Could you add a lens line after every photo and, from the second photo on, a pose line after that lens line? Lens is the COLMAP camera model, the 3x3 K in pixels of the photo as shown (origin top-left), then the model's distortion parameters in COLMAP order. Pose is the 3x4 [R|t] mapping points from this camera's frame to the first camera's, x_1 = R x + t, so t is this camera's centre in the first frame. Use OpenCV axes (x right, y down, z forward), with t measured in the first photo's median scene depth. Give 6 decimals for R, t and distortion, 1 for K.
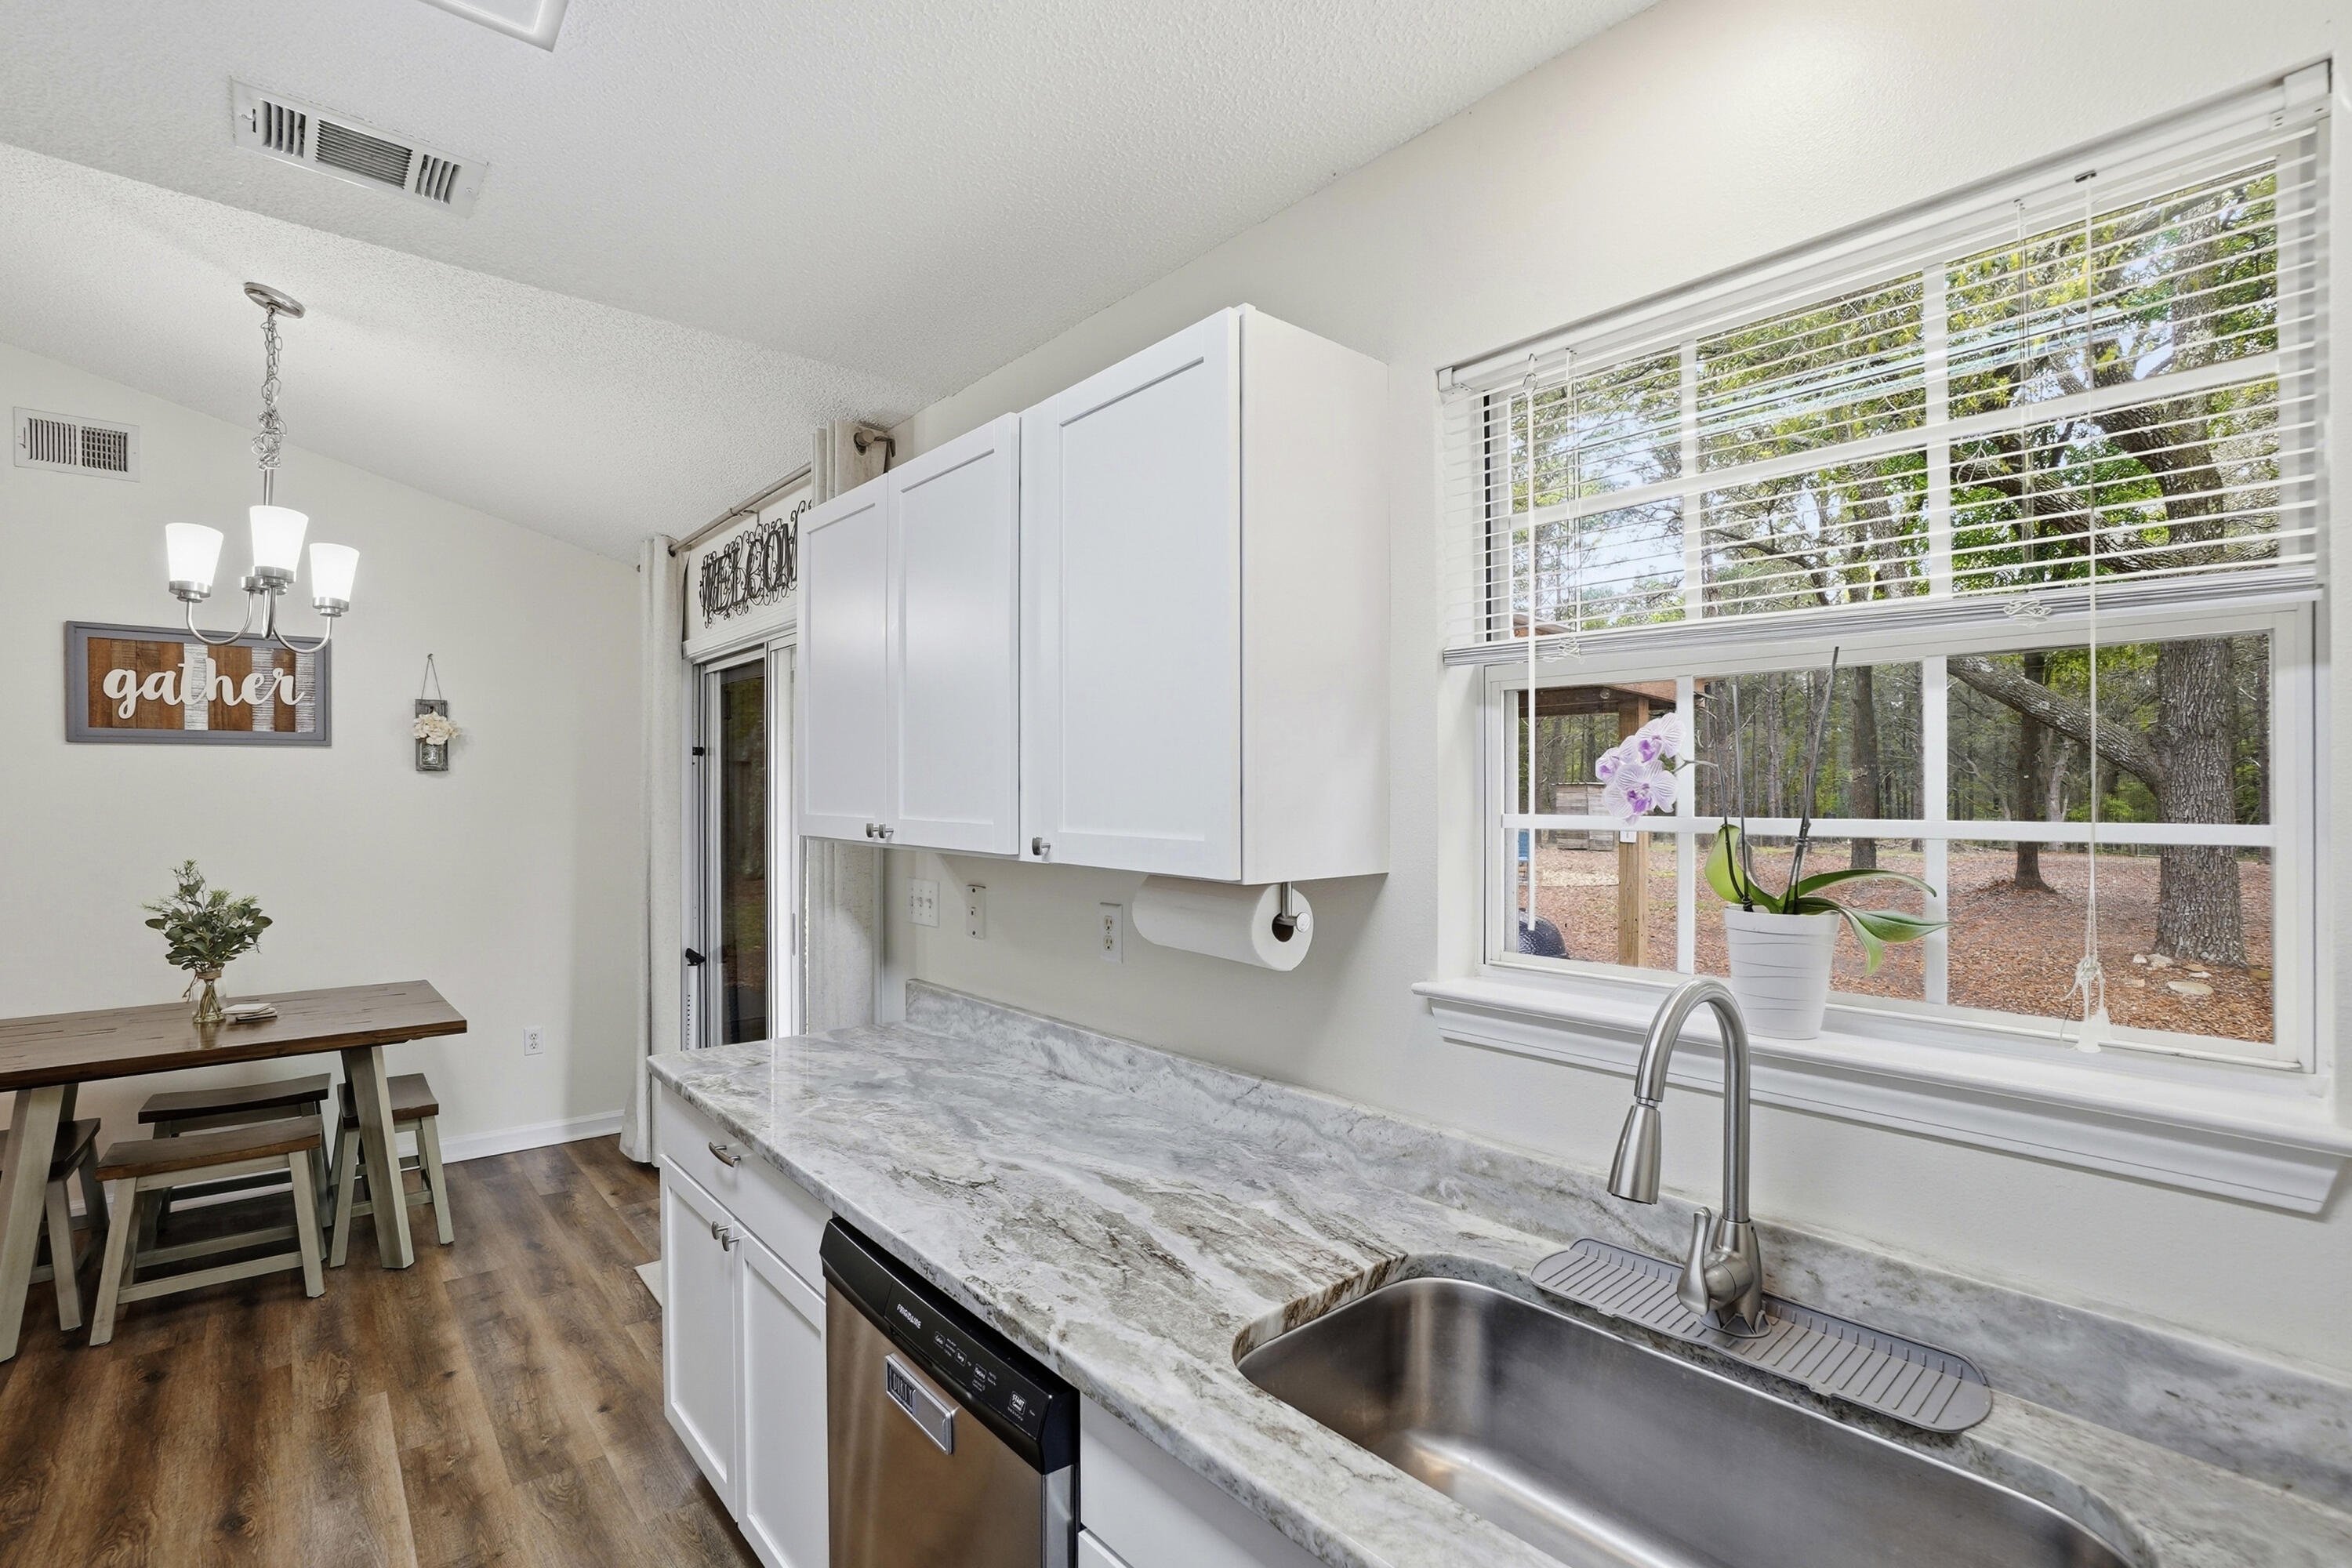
lens RADIAL K [[1059.2, 0, 1170.5], [0, 1059.2, 790.5], [0, 0, 1]] dist [-0.057705, 0.016976]
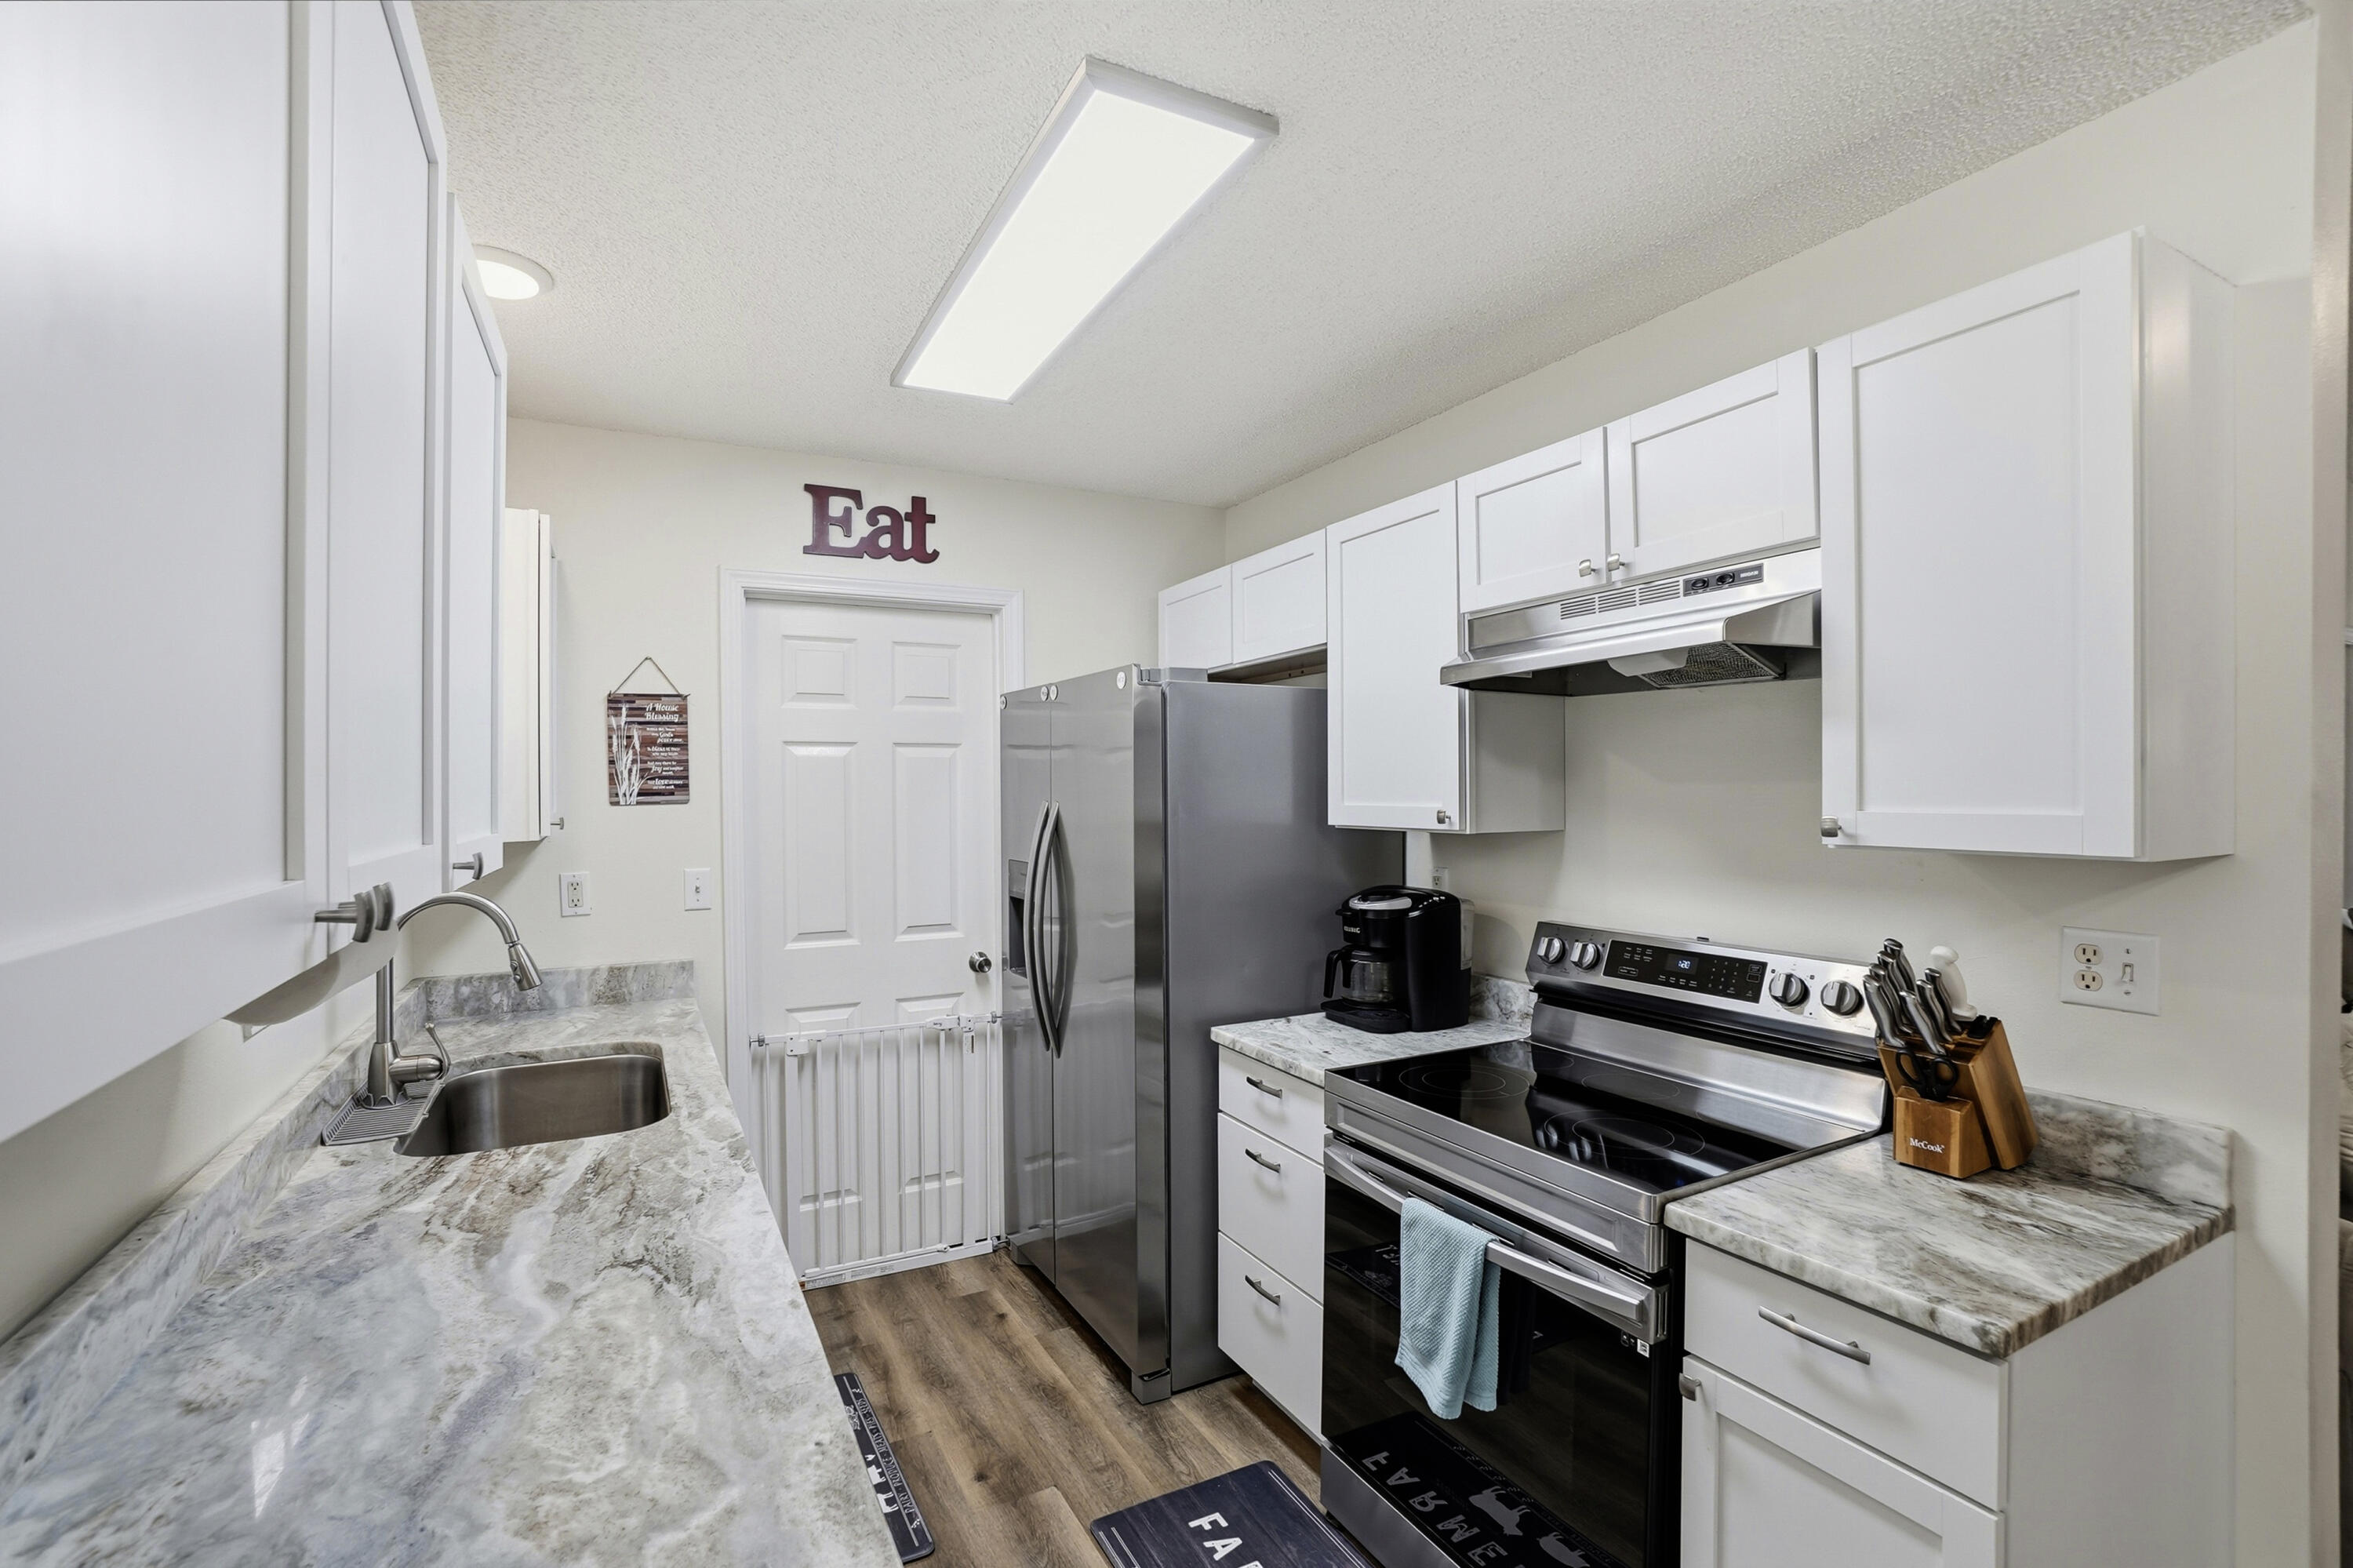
lens RADIAL K [[1059.7, 0, 1178.8], [0, 1059.7, 793.6], [0, 0, 1]] dist [-0.057705, 0.016976]
pose [[-0.975730, 0.001539, 0.218971, -0.413613], [0.002584, 0.999987, 0.004490, 0.002369], [-0.218961, 0.004947, -0.975721, 0.898560]]
